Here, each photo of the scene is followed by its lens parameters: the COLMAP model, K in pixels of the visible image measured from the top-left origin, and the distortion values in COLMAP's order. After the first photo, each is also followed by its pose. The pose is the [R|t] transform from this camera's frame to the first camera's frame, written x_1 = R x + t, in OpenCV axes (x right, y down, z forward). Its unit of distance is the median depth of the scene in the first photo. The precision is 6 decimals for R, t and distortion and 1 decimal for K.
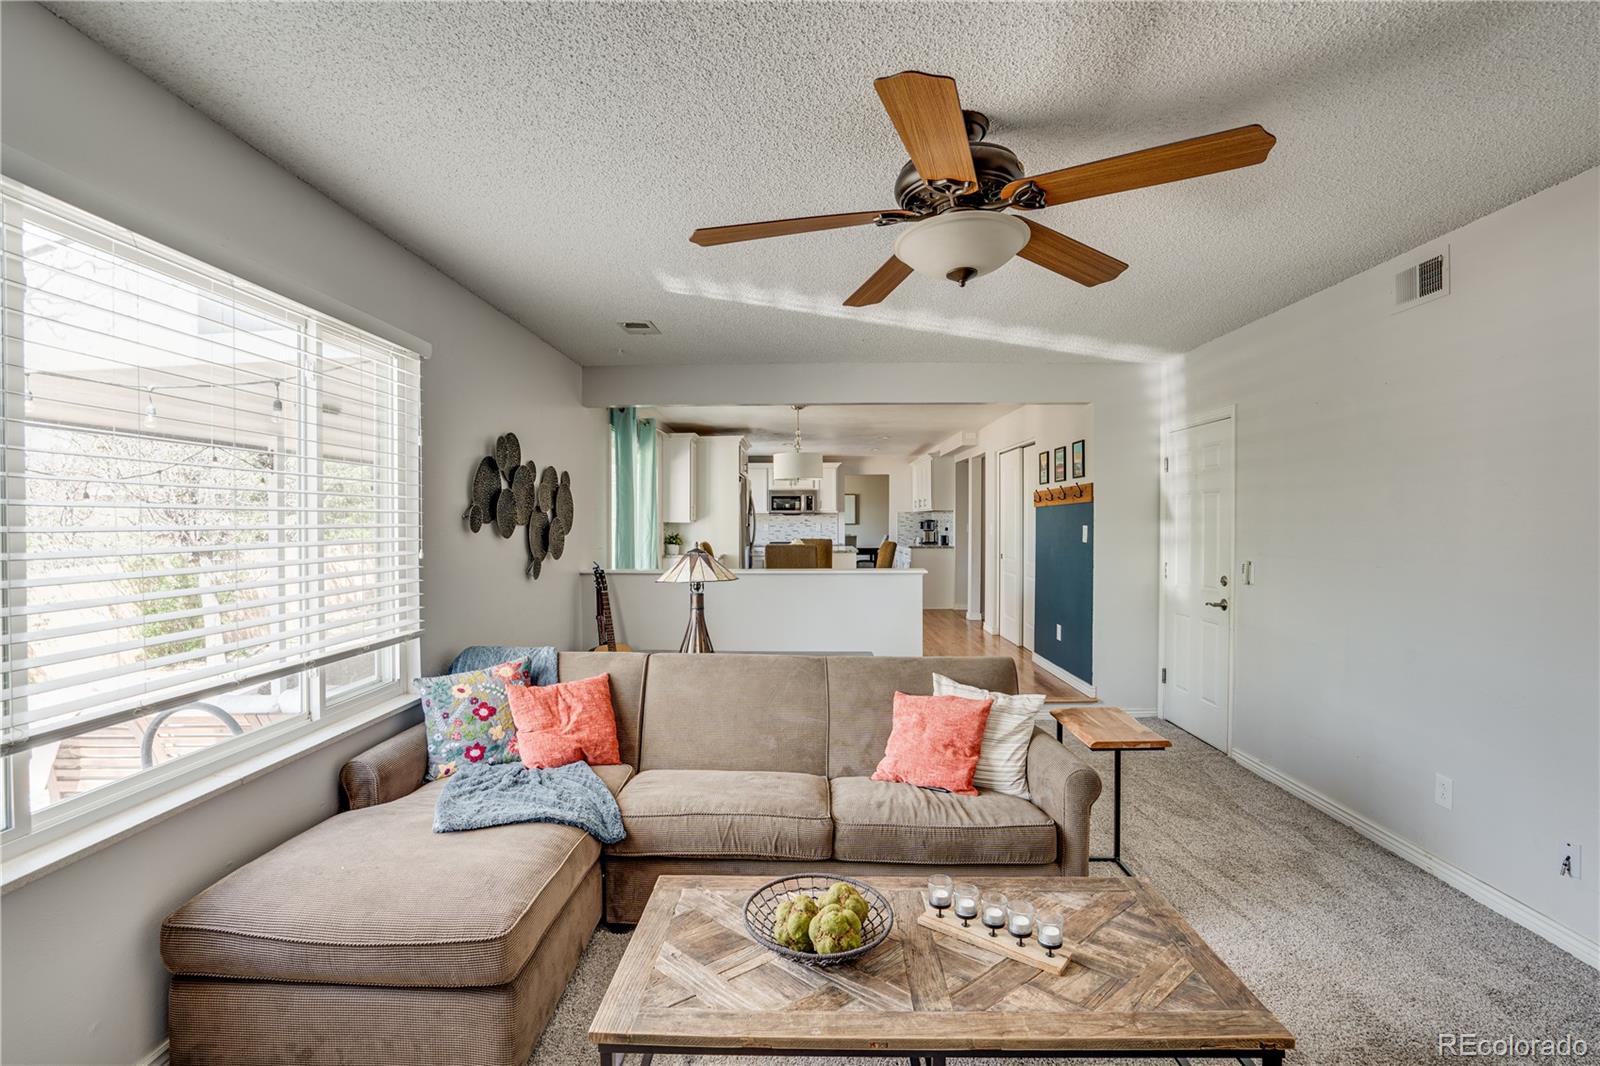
lens RADIAL K [[746.5, 0, 801.5], [0, 746.5, 537.5], [0, 0, 1]] dist [-0.059309, 0.026752]
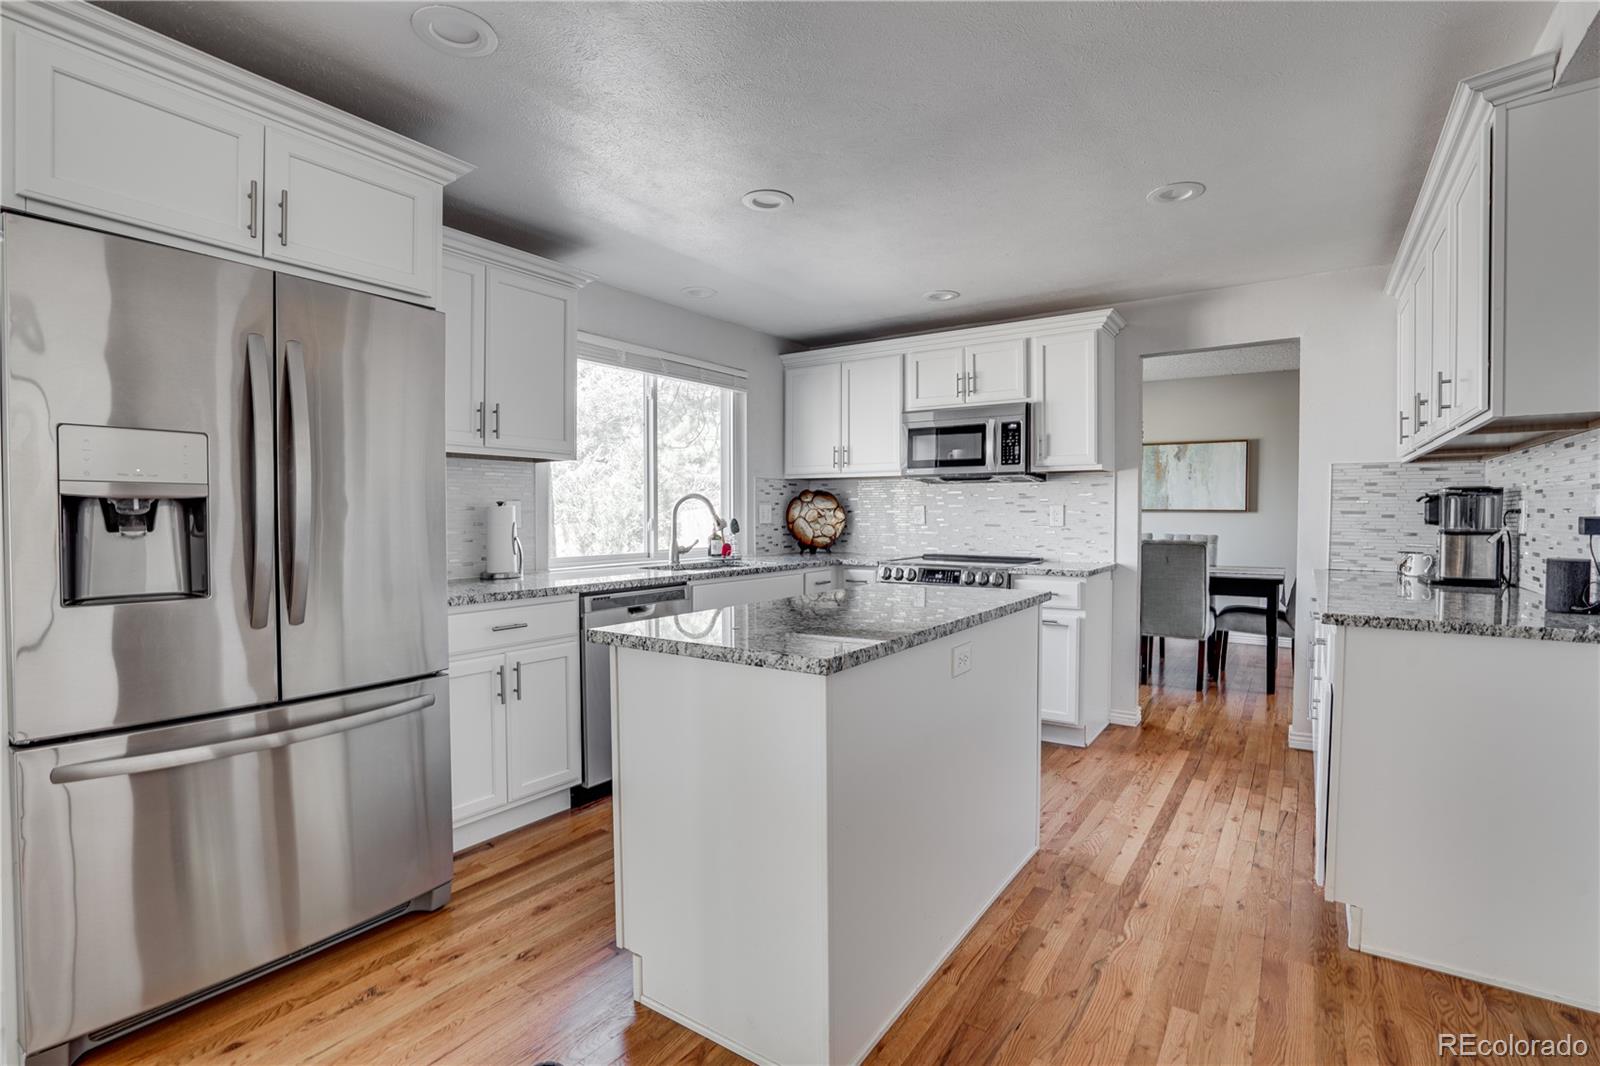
lens RADIAL K [[746.5, 0, 801.5], [0, 746.5, 537.5], [0, 0, 1]] dist [-0.059309, 0.026752]
pose [[0.832592, 0.020728, -0.553499, 0.117177], [-0.013786, 0.999765, 0.016703, -0.007760], [0.553715, -0.006276, 0.832682, 0.663941]]
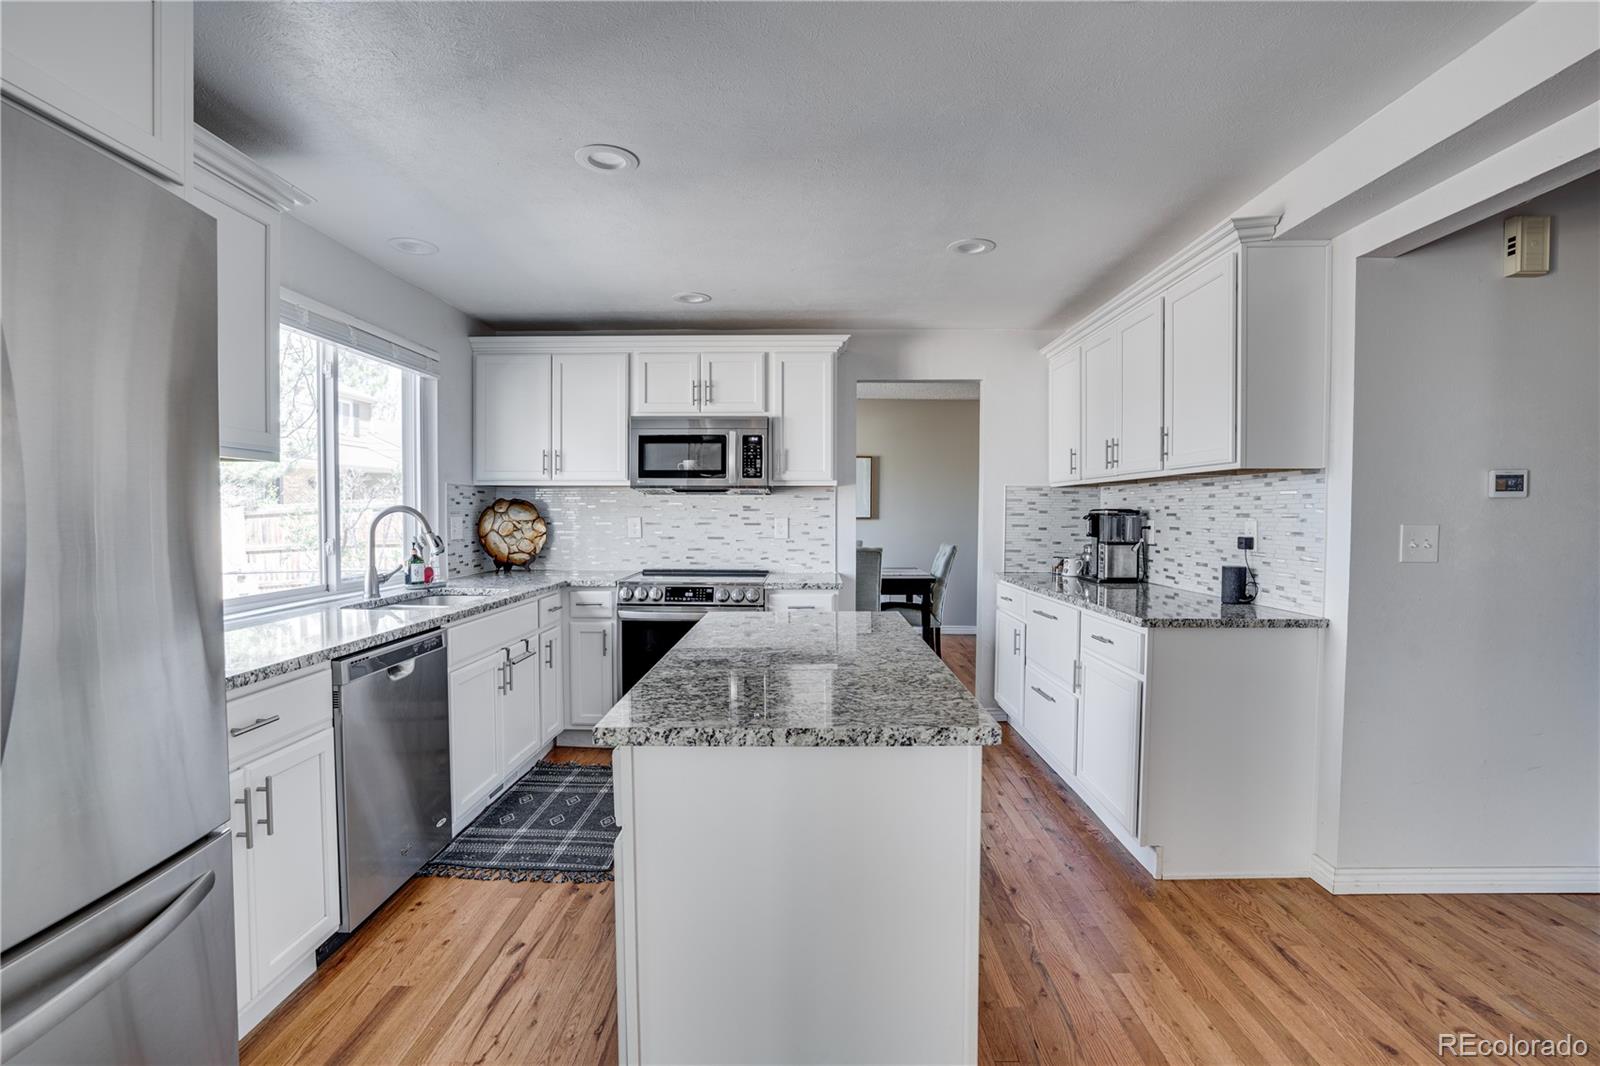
lens RADIAL K [[746.5, 0, 801.5], [0, 746.5, 537.5], [0, 0, 1]] dist [-0.059309, 0.026752]
pose [[0.999969, 0.005460, 0.005656, 0.030845], [-0.005535, 0.999896, 0.013316, -0.014204], [-0.005583, -0.013347, 0.999895, 0.660401]]
